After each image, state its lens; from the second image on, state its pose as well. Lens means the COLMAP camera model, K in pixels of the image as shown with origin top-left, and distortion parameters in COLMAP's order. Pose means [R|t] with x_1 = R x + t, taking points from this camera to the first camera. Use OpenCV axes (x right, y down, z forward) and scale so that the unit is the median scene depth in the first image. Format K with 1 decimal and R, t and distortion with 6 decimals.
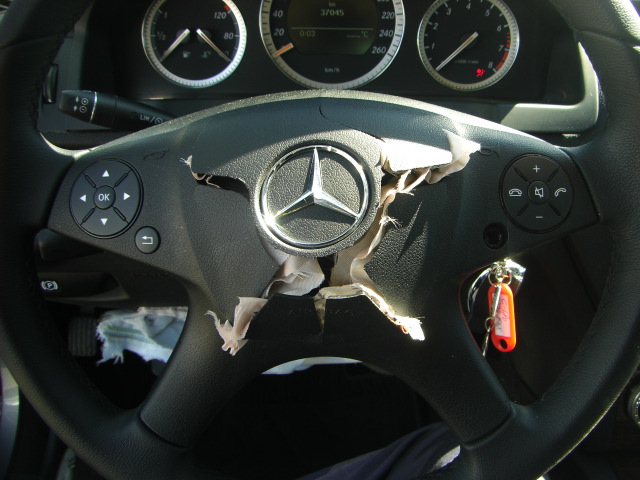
lens RADIAL K [[672.5, 0, 338.0], [0, 672.5, 239.9], [0, 0, 1]] dist [-0.130091, 0.007588]
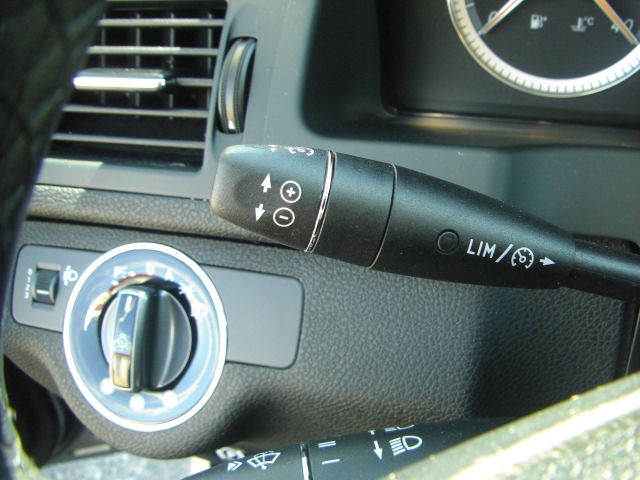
lens RADIAL K [[672.5, 0, 338.0], [0, 672.5, 239.9], [0, 0, 1]] dist [-0.130091, 0.007588]
pose [[0.934900, 0.121026, -0.333640, -0.264037], [-0.097179, 0.991428, 0.087327, -0.218970], [0.341349, -0.049219, 0.938647, 0.725511]]
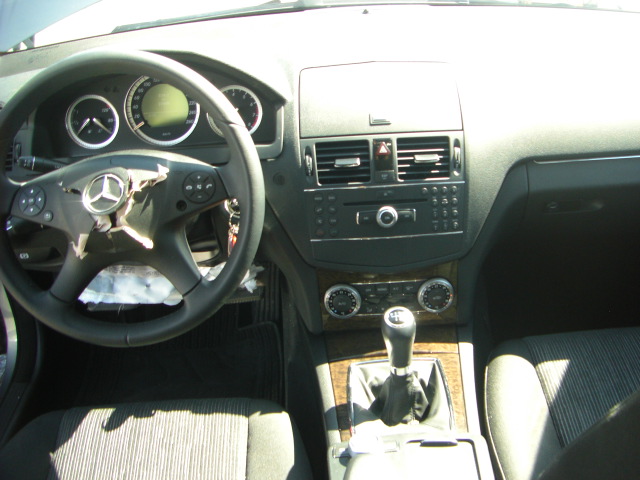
lens RADIAL K [[672.5, 0, 338.0], [0, 672.5, 239.9], [0, 0, 1]] dist [-0.130091, 0.007588]
pose [[0.997856, -0.058200, -0.029952, 0.730200], [0.056833, 0.997385, -0.044641, 0.219039], [0.032472, 0.042843, 0.998554, -1.196633]]
